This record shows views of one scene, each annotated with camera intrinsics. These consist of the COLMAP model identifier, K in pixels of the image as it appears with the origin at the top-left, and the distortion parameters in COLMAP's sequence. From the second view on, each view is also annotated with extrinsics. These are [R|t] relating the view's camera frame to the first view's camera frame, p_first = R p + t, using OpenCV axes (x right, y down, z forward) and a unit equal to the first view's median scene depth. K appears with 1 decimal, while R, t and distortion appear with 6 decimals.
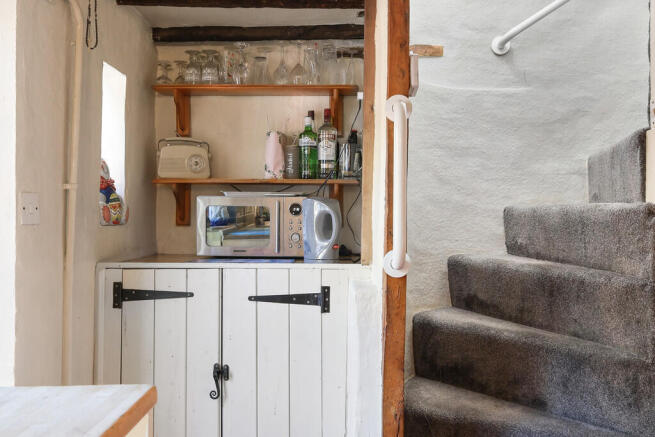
lens RADIAL K [[545.4, 0, 327.6], [0, 545.4, 204.6], [0, 0, 1]] dist [-0.000050, 0.000185]
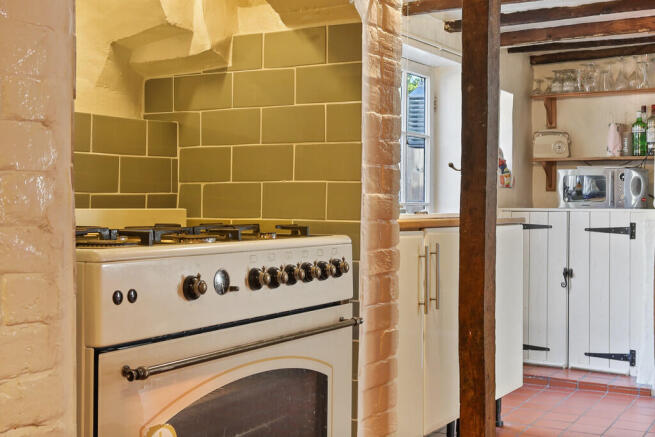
lens RADIAL K [[846.6, 0, 327.7], [0, 846.6, 207.7], [0, 0, 1]] dist [0.001136, -0.040776]
pose [[0.848715, 0.005848, -0.528818, 0.434066], [0.000572, 0.999928, 0.011976, 0.058515], [0.528850, -0.010467, 0.848651, -1.256297]]
